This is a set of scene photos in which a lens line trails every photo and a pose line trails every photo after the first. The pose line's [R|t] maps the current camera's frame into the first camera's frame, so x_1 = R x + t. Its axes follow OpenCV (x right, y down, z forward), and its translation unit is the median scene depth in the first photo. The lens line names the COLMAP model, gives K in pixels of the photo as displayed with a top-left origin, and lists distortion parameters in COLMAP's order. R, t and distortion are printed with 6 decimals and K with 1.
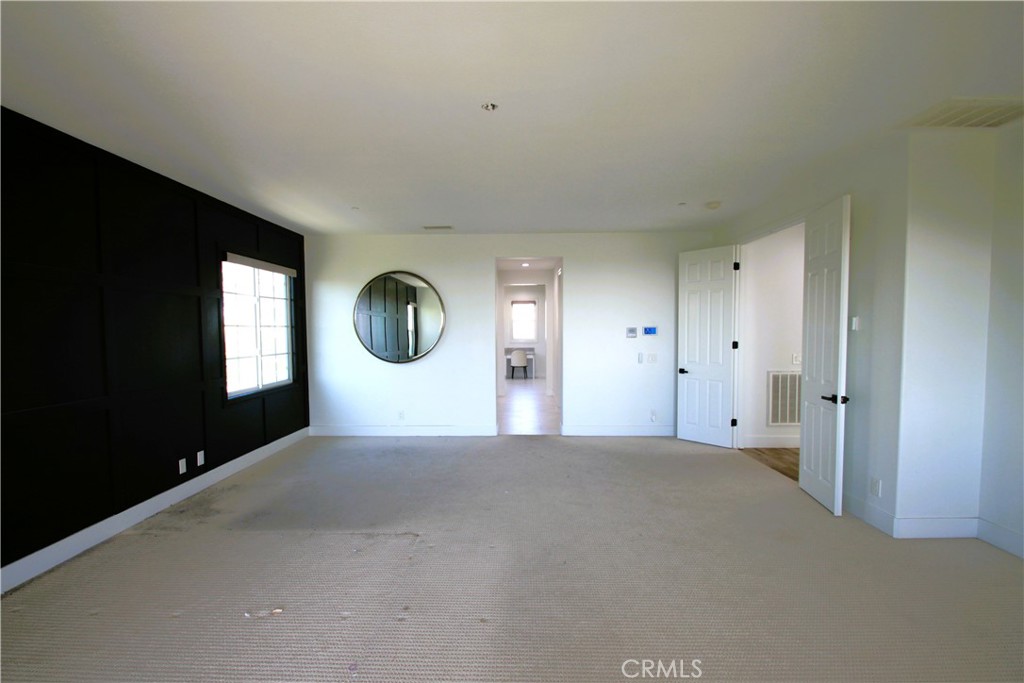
lens RADIAL K [[476.5, 0, 510.7], [0, 476.5, 349.7], [0, 0, 1]] dist [0.006240, -0.011755]
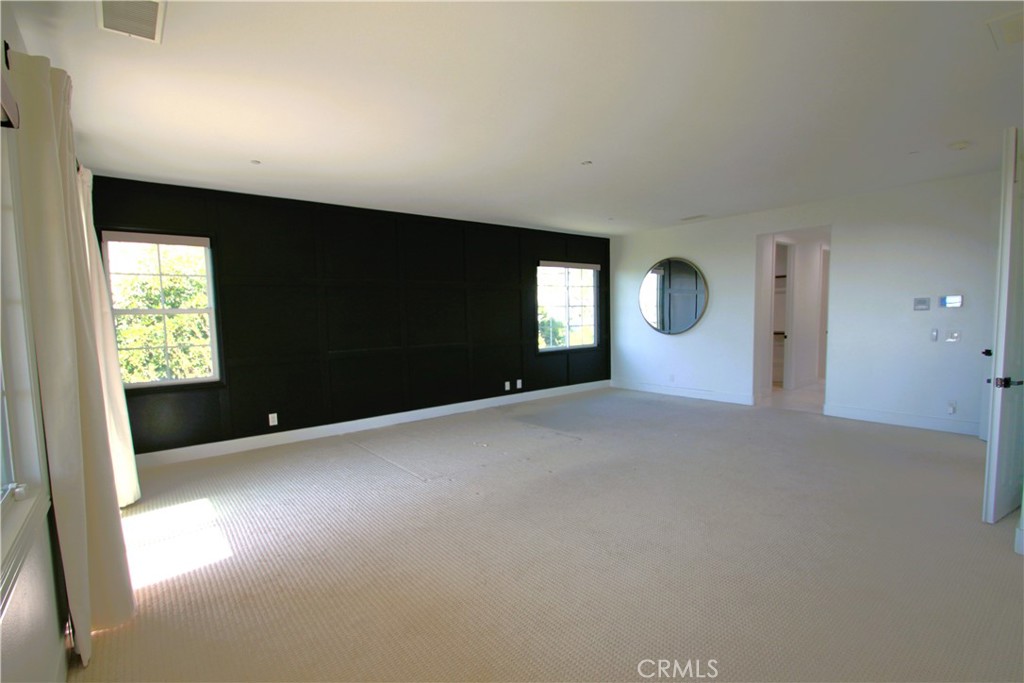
lens RADIAL K [[476.5, 0, 517.3], [0, 476.5, 353.5], [0, 0, 1]] dist [0.006240, -0.011755]
pose [[0.647607, 0.053176, -0.760117, 0.514920], [-0.015246, 0.998267, 0.056847, 0.015731], [0.761822, -0.025226, 0.647295, -0.094202]]
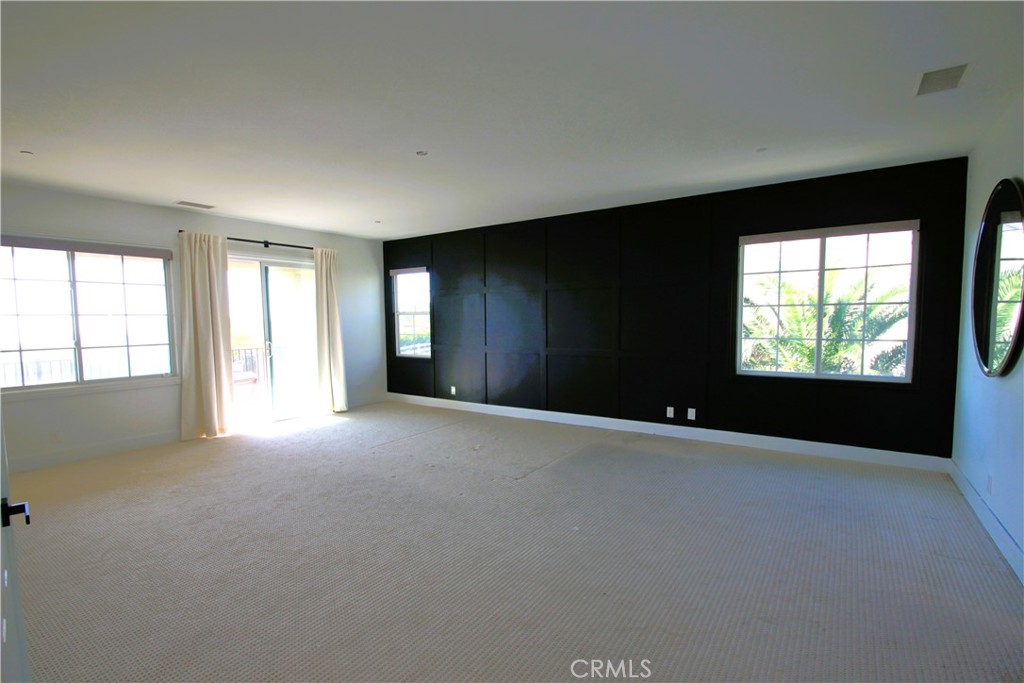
lens RADIAL K [[476.5, 0, 510.1], [0, 476.5, 340.7], [0, 0, 1]] dist [0.006240, -0.011755]
pose [[-0.546939, 0.043483, -0.836043, 0.499294], [-0.028952, 0.997070, 0.070798, -0.028262], [0.836672, 0.062927, -0.544078, 1.002130]]
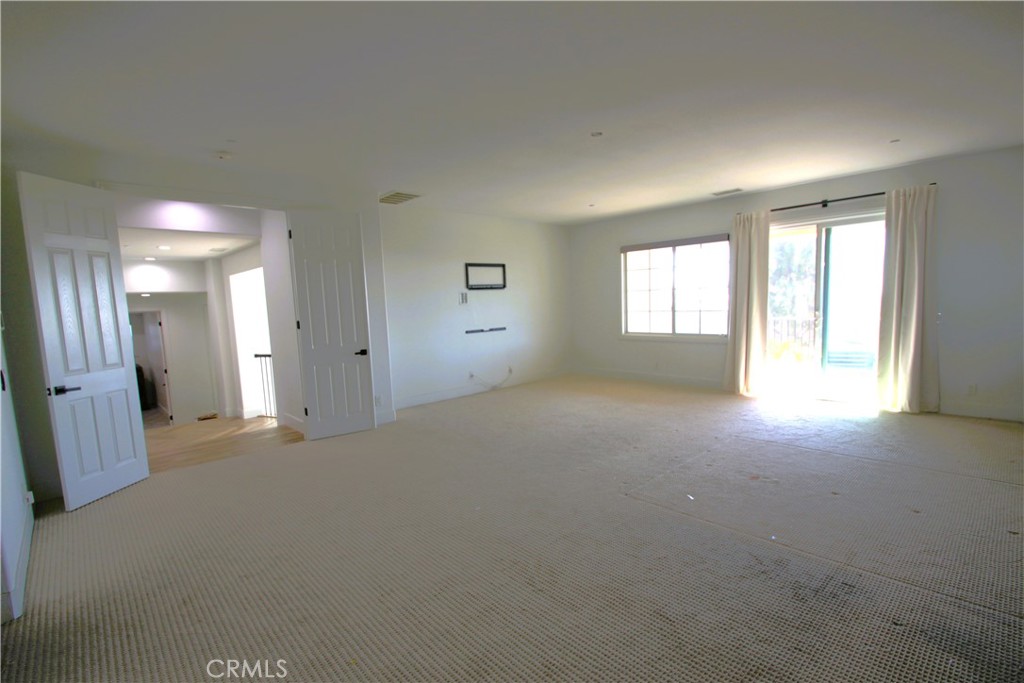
lens RADIAL K [[476.5, 0, 514.0], [0, 476.5, 348.1], [0, 0, 1]] dist [0.006240, -0.011755]
pose [[-0.713227, -0.049326, 0.699195, -0.419555], [0.058775, 0.989799, 0.129782, -0.025547], [-0.698464, 0.133659, -0.703053, 1.108792]]
